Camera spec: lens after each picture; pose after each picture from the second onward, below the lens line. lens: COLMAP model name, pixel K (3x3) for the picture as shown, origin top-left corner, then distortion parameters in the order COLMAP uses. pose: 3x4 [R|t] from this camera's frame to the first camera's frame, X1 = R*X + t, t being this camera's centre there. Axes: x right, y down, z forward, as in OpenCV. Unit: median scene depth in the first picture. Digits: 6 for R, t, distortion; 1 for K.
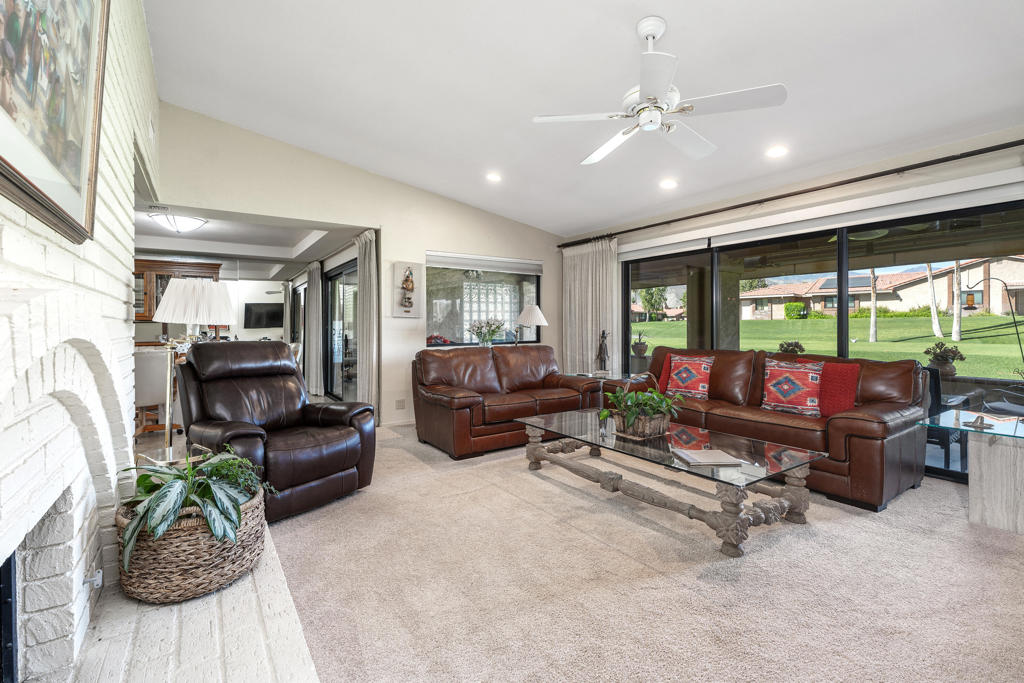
lens RADIAL K [[459.0, 0, 512.0], [0, 459.0, 341.5], [0, 0, 1]] dist [0.001073, 0.000311]
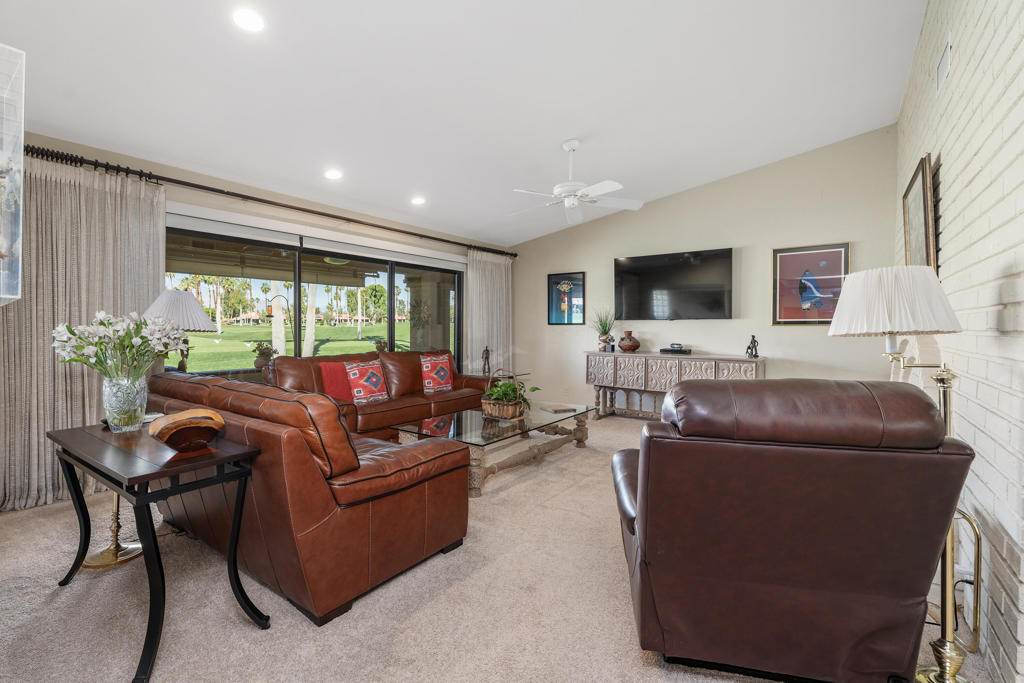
lens RADIAL K [[457.8, 0, 523.6], [0, 457.8, 330.3], [0, 0, 1]] dist [0.013645, 0.000067]
pose [[-0.358972, -0.007032, 0.933322, -0.604513], [0.026289, 0.999499, 0.017641, -0.039270], [-0.932978, 0.030869, -0.358607, 0.918851]]
